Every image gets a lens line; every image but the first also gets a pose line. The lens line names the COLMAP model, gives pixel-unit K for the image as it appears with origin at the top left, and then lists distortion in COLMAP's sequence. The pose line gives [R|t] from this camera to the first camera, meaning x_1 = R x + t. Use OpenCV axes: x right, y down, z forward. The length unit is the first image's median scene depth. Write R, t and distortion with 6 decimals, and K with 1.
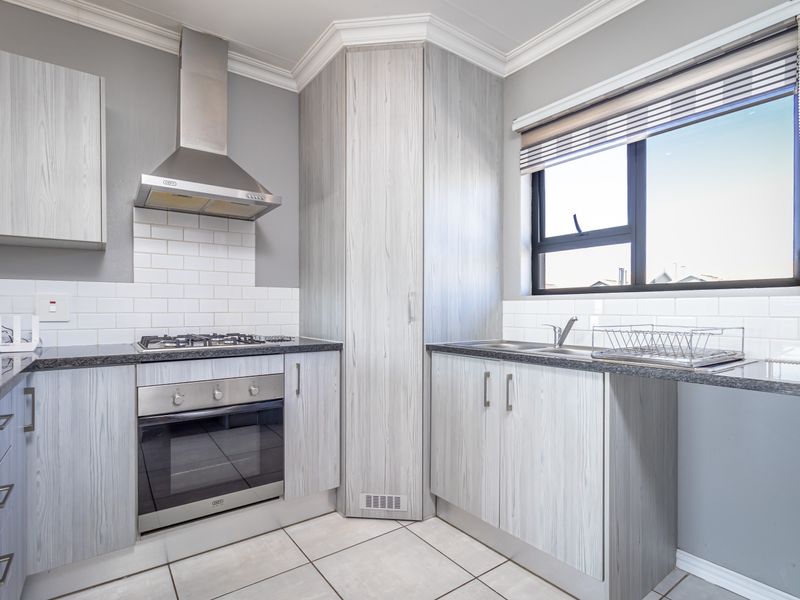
lens RADIAL K [[427.6, 0, 402.3], [0, 427.6, 309.4], [0, 0, 1]] dist [-0.000966, -0.000919]
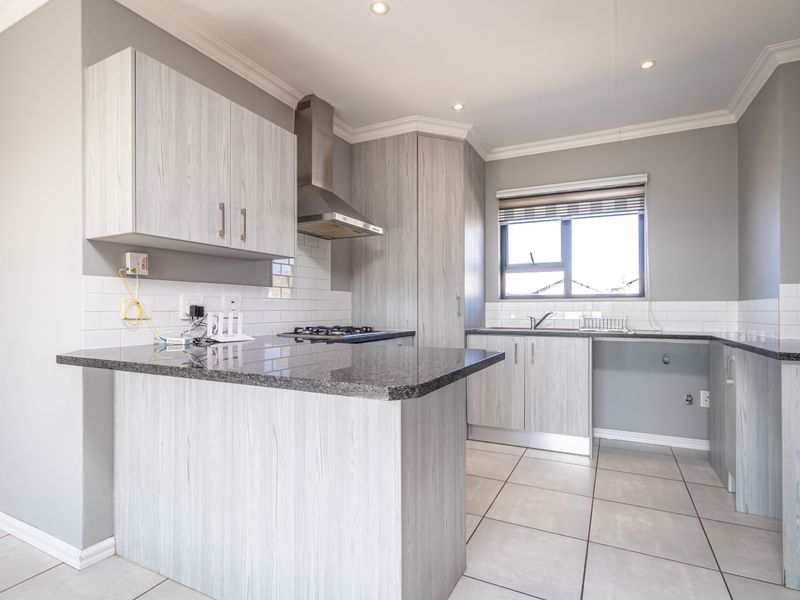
lens RADIAL K [[416.0, 0, 407.8], [0, 416.0, 305.6], [0, 0, 1]] dist [-0.000766, -0.000434]
pose [[0.887560, 0.001090, 0.460691, -0.876063], [0.003627, 0.999950, -0.009355, 0.005149], [-0.460678, 0.009974, 0.887511, -0.277909]]
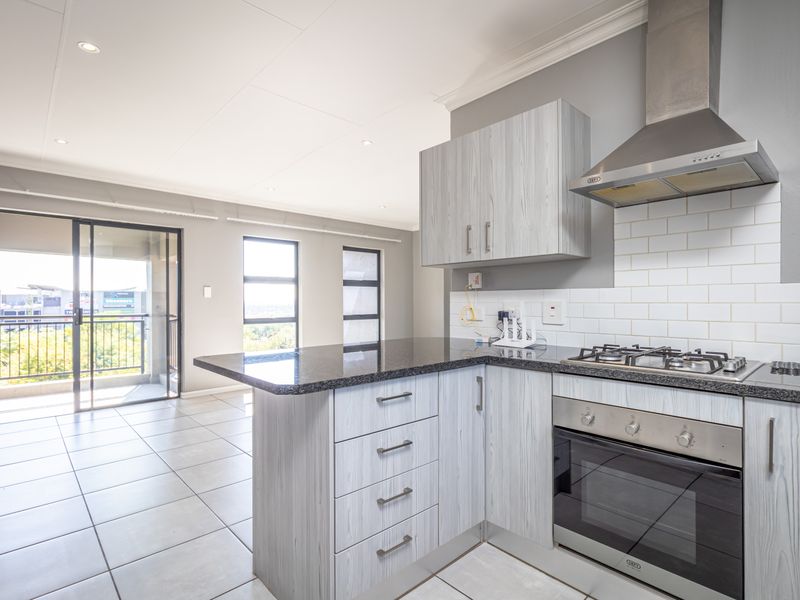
lens RADIAL K [[413.4, 0, 402.0], [0, 413.4, 299.9], [0, 0, 1]] dist [-0.000140, -0.000200]
pose [[0.117083, -0.005786, -0.993105, 0.255731], [0.000576, 0.999983, -0.005758, -0.031380], [0.993122, 0.000102, 0.117084, 0.444085]]
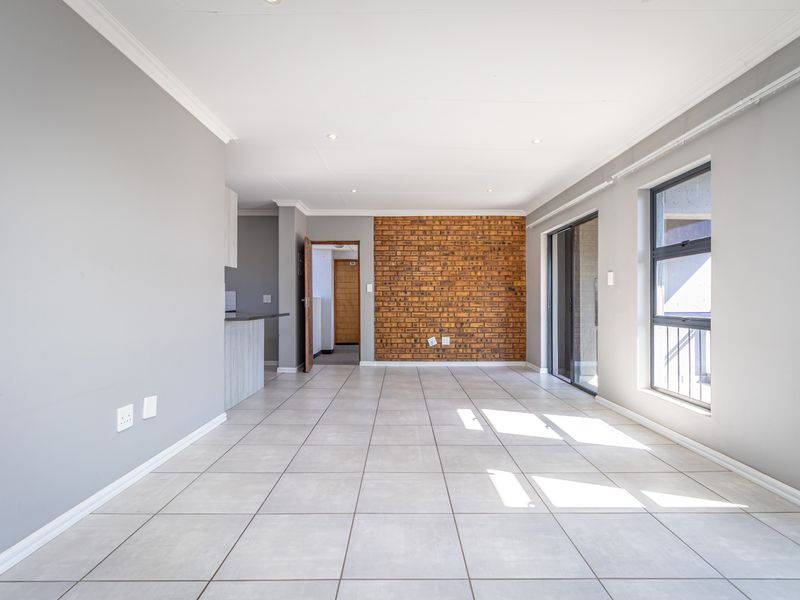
lens RADIAL K [[413.4, 0, 402.0], [0, 413.4, 299.9], [0, 0, 1]] dist [-0.000140, -0.000200]
pose [[-0.812048, -0.000878, 0.583590, -2.710255], [0.001721, 0.999991, 0.003898, 0.001659], [-0.583589, 0.004170, -0.812039, 1.752387]]
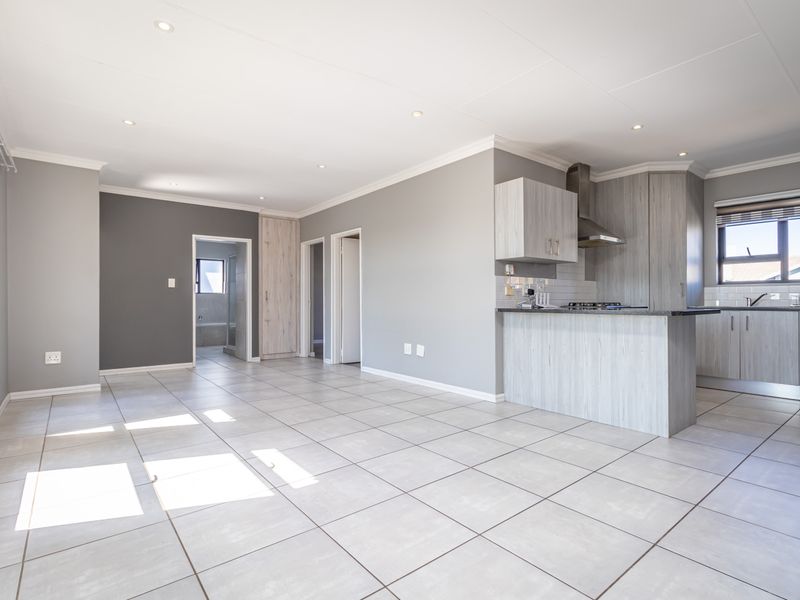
lens RADIAL K [[413.4, 0, 402.0], [0, 413.4, 299.9], [0, 0, 1]] dist [-0.000140, -0.000200]
pose [[0.999043, -0.004269, 0.043534, -1.581607], [0.004575, 0.999966, -0.006924, 0.056953], [-0.043503, 0.007116, 0.999028, -1.123298]]
